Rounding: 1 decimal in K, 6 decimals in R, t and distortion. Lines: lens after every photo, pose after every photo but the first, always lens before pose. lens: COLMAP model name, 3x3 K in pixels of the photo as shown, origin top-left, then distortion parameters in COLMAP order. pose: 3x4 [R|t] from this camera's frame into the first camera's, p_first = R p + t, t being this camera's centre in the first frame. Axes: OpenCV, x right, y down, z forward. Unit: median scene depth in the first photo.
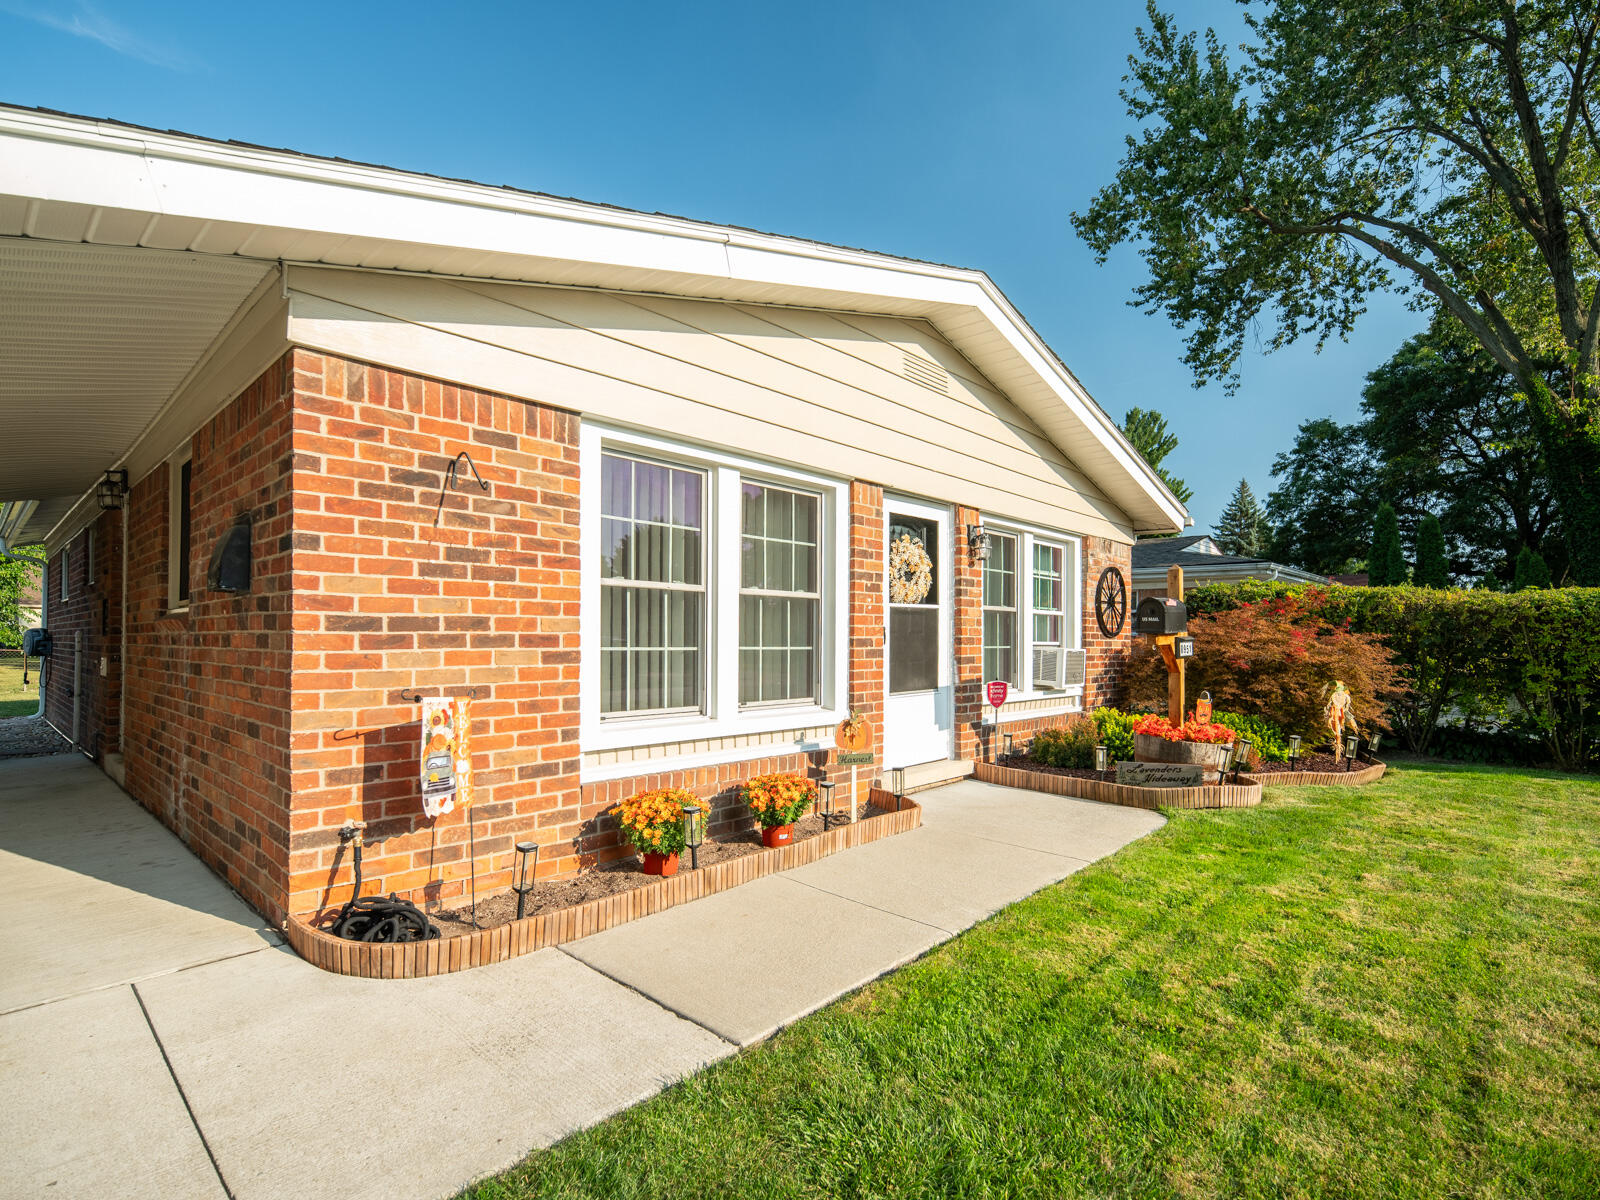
lens RADIAL K [[784.0, 0, 801.9], [0, 784.0, 638.9], [0, 0, 1]] dist [0.001266, -0.000164]
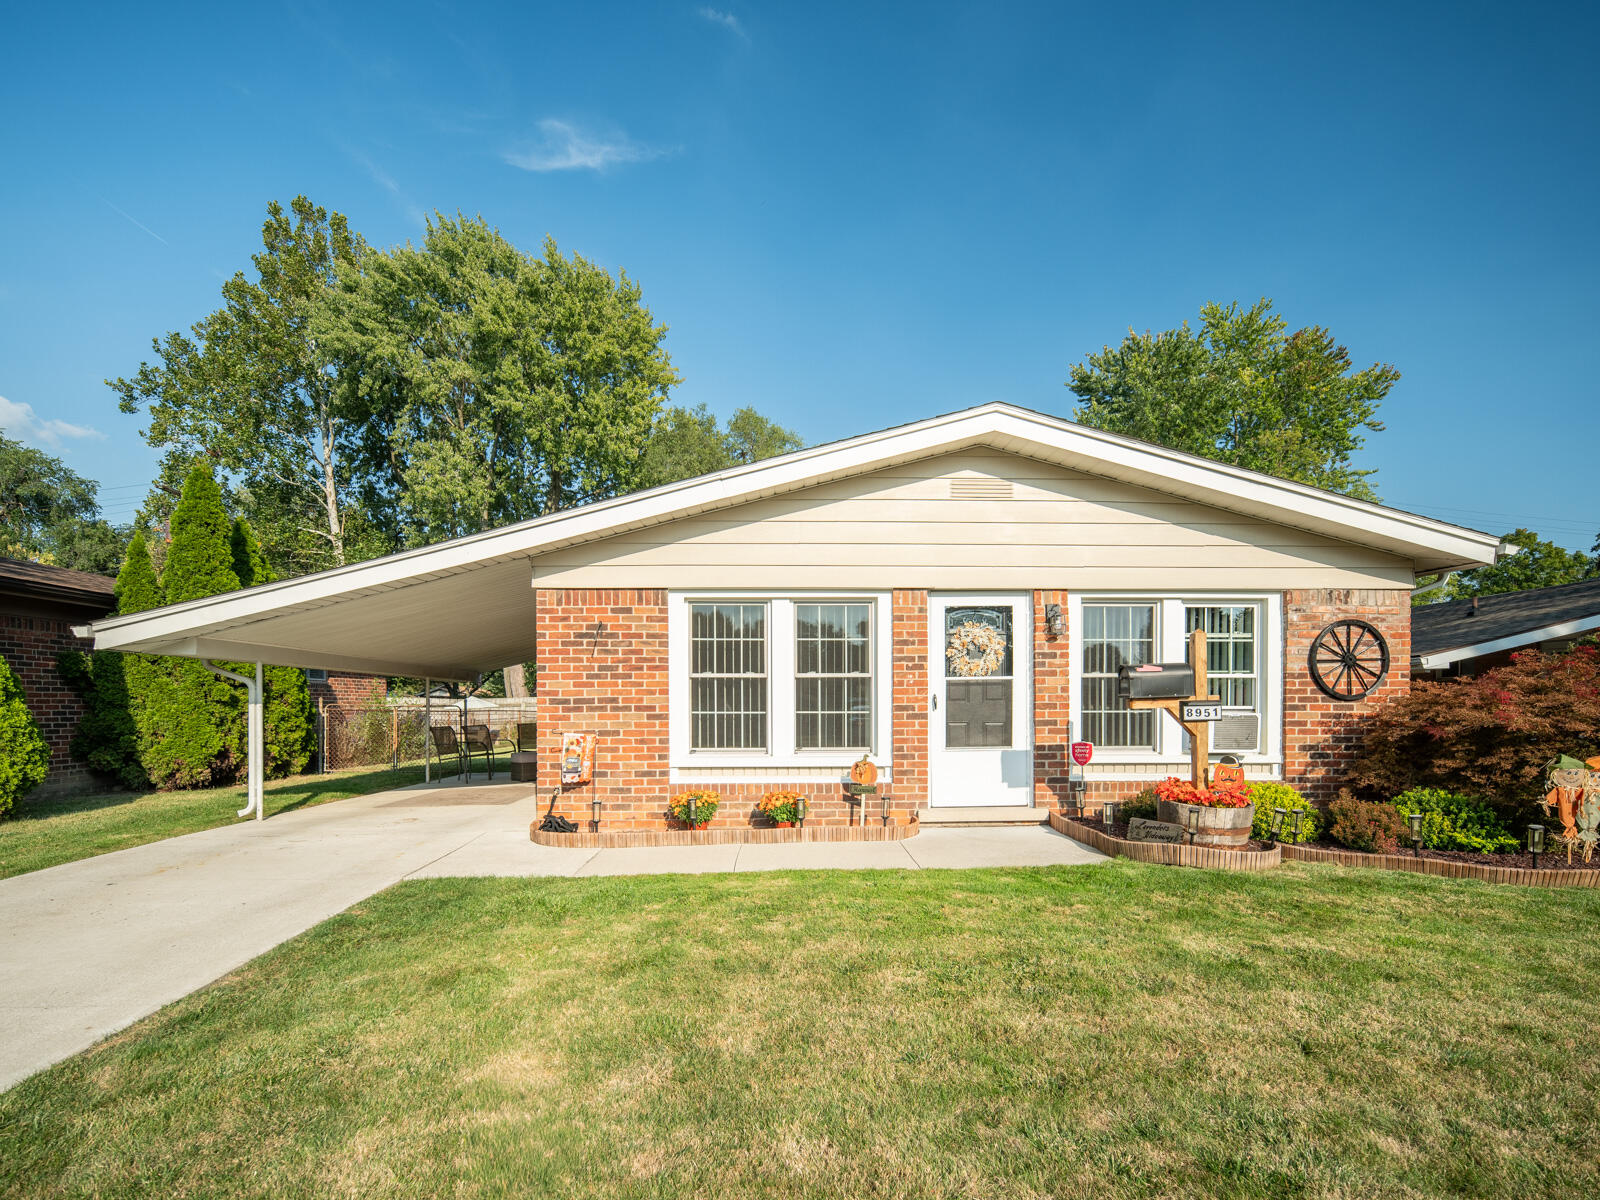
lens RADIAL K [[784.0, 0, 805.7], [0, 784.0, 725.2], [0, 0, 1]] dist [0.001266, -0.000164]
pose [[0.708591, 0.011191, -0.705531, 0.840731], [0.008021, 0.999682, 0.023912, 0.000375], [0.705574, -0.022603, 0.708276, -0.074079]]
